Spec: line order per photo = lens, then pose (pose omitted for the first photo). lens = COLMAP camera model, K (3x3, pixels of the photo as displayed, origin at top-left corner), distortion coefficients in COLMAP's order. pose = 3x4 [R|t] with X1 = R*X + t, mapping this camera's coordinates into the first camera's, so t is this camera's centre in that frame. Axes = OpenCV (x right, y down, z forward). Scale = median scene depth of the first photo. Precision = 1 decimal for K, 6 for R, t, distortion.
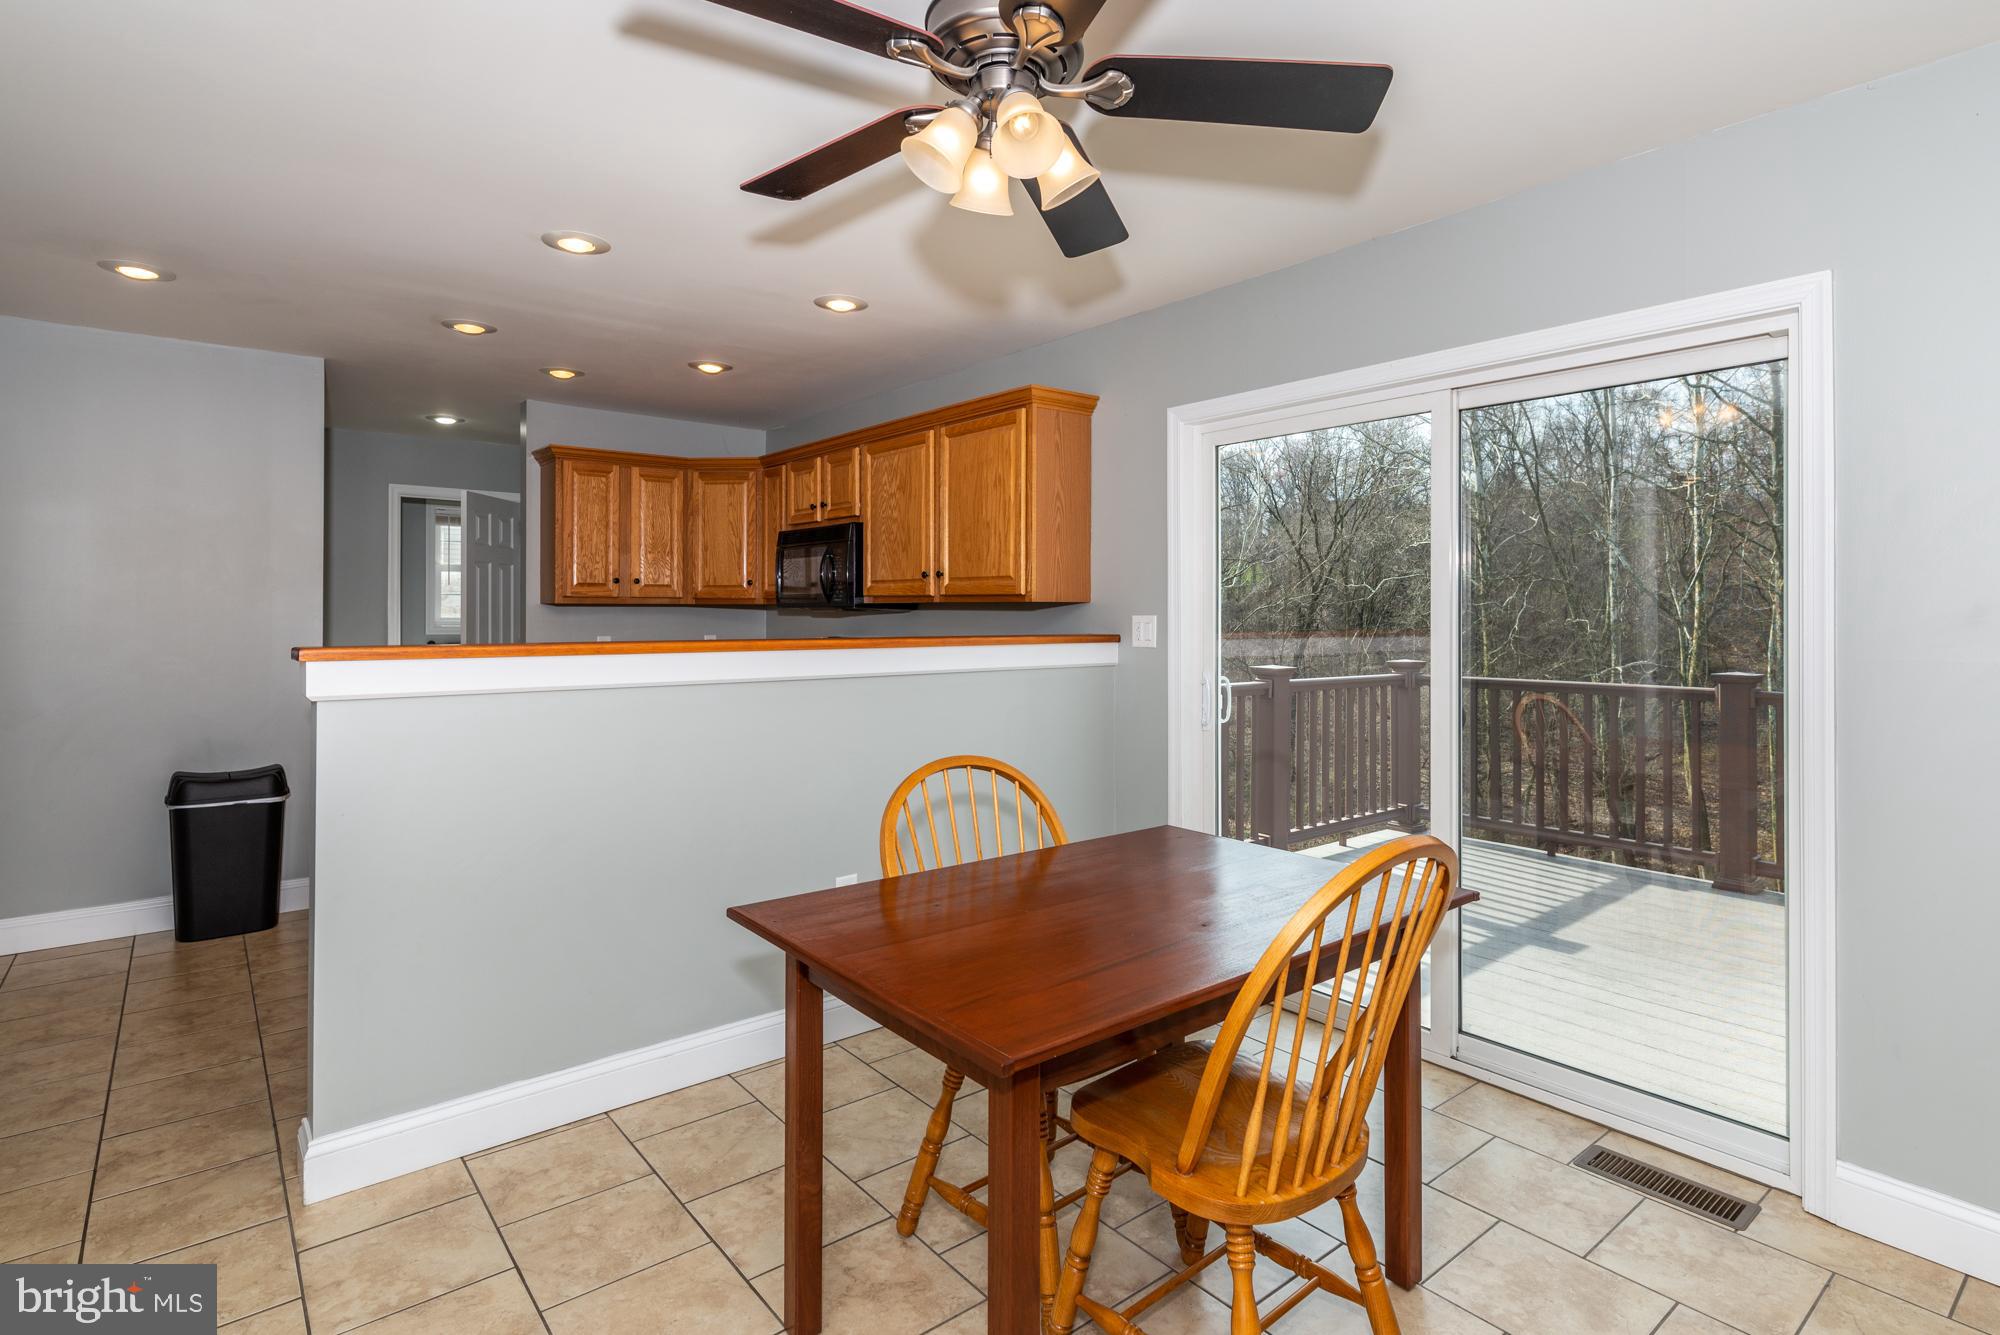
lens RADIAL K [[962.6, 0, 996.9], [0, 962.6, 612.3], [0, 0, 1]] dist [0.002714, 0.000356]
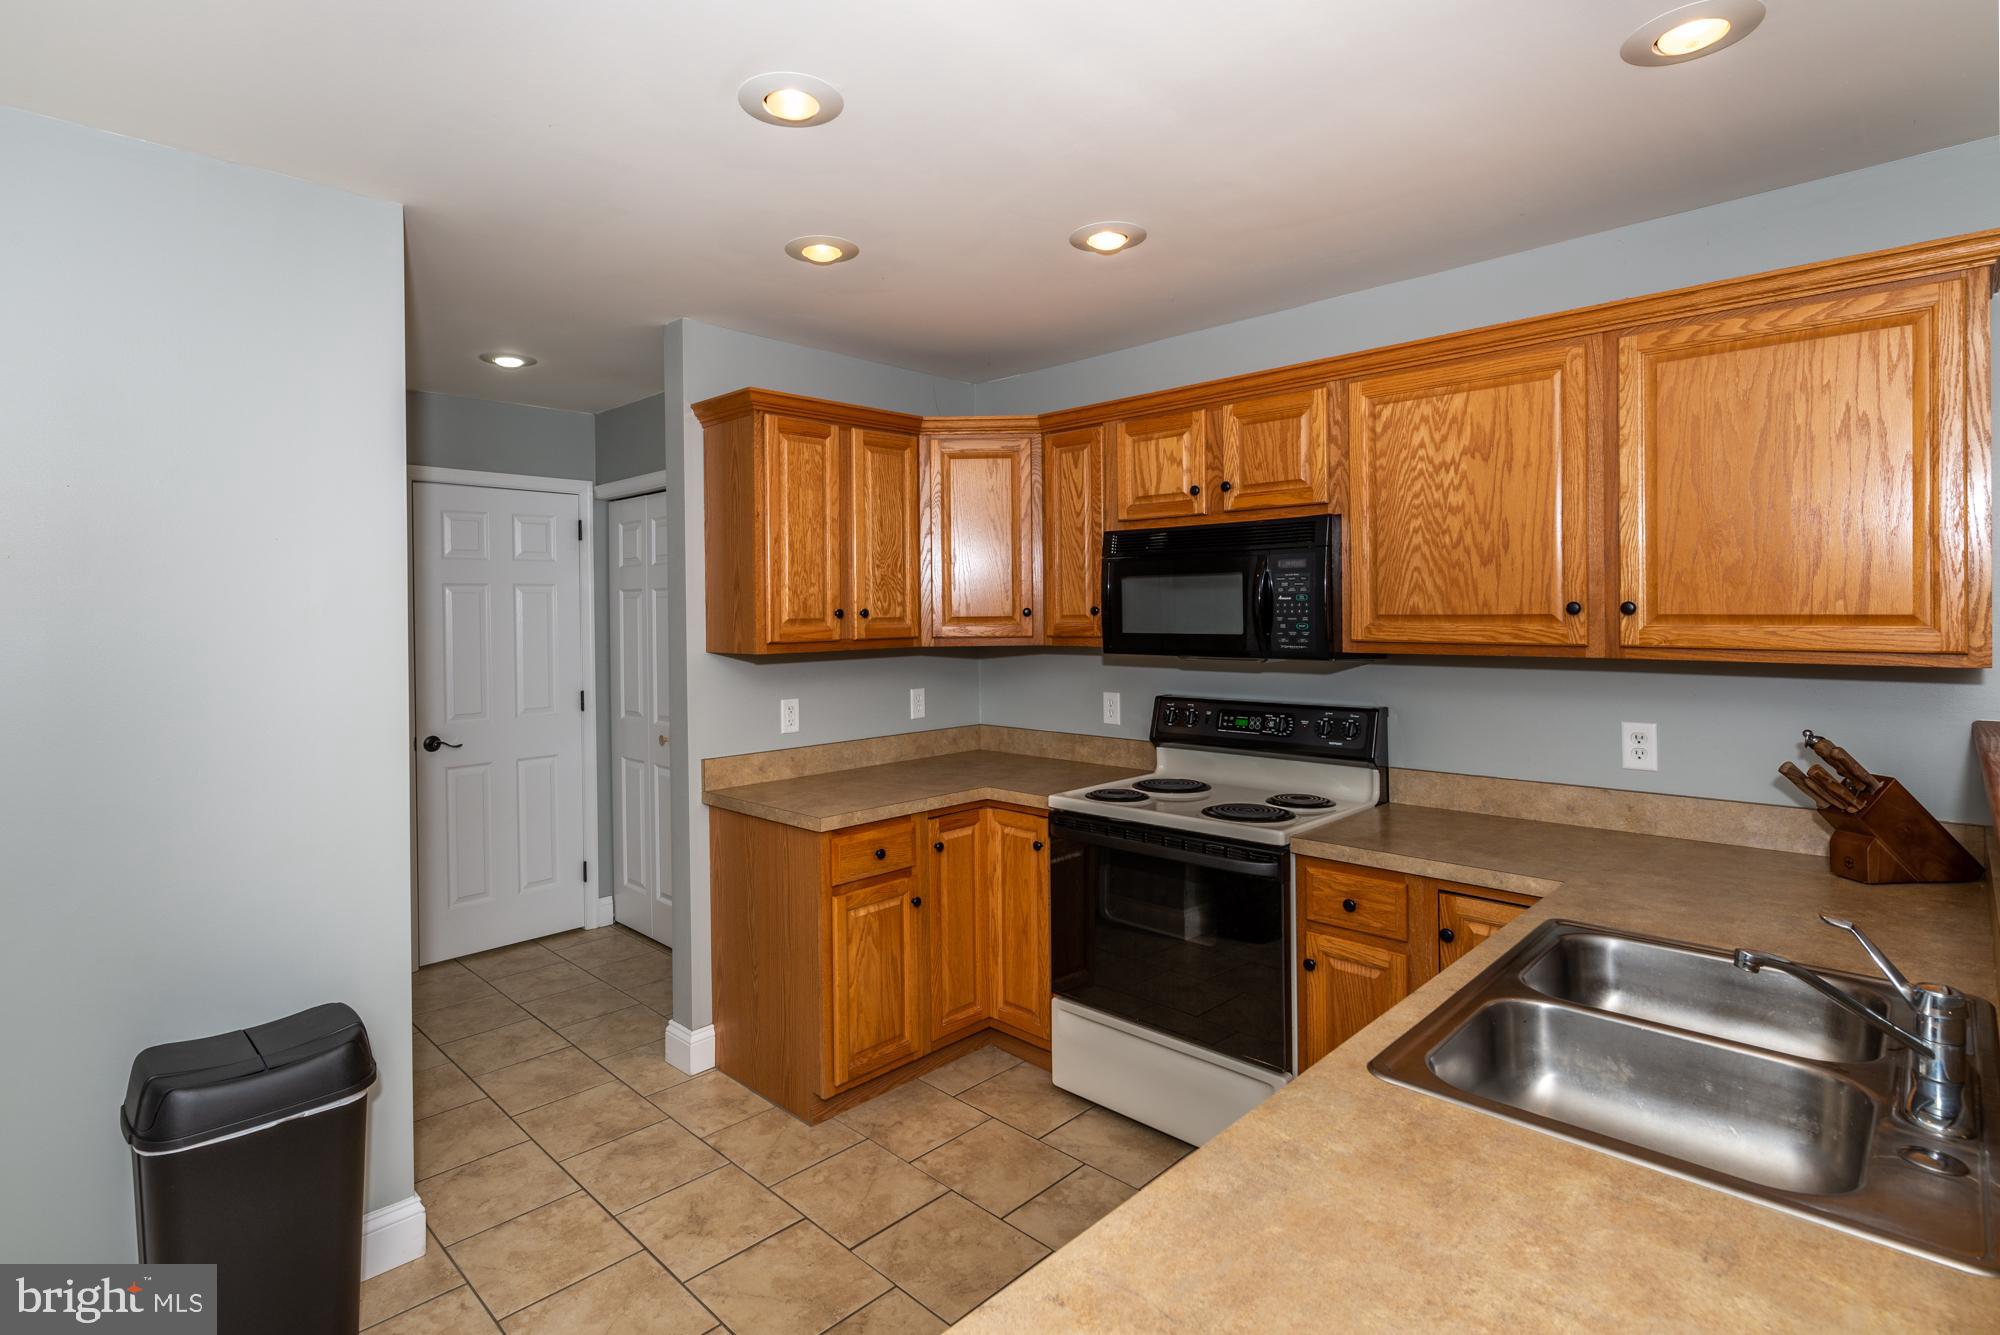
lens RADIAL K [[962.6, 0, 942.2], [0, 962.6, 614.7], [0, 0, 1]] dist [0.002714, 0.000356]
pose [[0.997913, -0.012720, 0.063309, -0.375913], [0.012509, 0.999915, 0.003717, -0.034226], [-0.063351, -0.002917, 0.997987, 0.391373]]
